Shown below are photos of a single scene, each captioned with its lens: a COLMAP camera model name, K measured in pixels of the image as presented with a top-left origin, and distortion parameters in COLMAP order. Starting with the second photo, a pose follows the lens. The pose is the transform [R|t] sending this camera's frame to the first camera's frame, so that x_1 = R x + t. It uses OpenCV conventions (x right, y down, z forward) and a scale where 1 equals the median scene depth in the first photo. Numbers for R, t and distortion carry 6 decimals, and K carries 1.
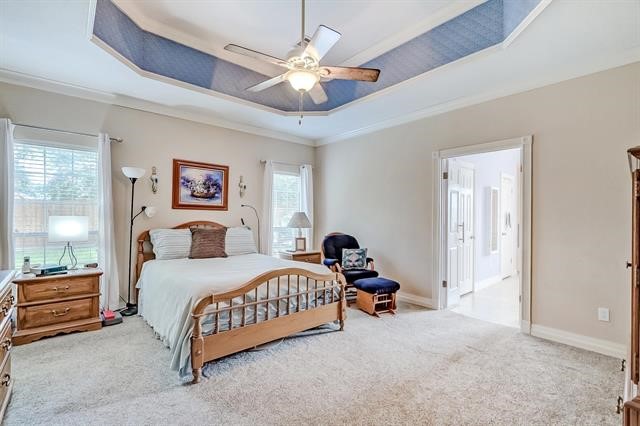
lens RADIAL K [[290.3, 0, 320.0], [0, 290.3, 217.3], [0, 0, 1]] dist [0.018412, -0.000294]
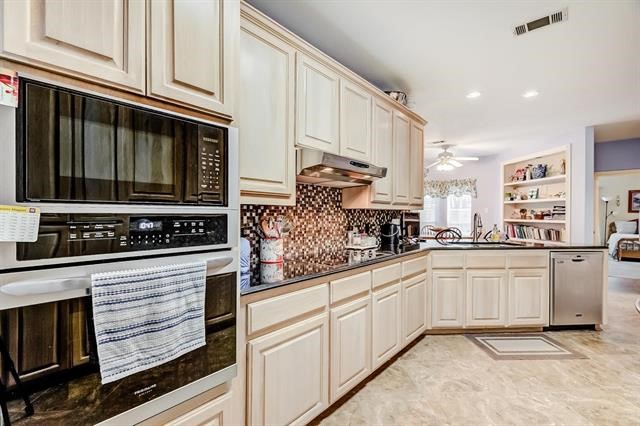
lens RADIAL K [[290.3, 0, 324.0], [0, 290.3, 214.2], [0, 0, 1]] dist [0.018412, -0.000294]
pose [[0.159262, -0.005495, -0.987221, 1.494025], [0.001604, 0.999985, -0.005307, -0.010124], [0.987235, -0.000738, 0.159268, -1.826869]]
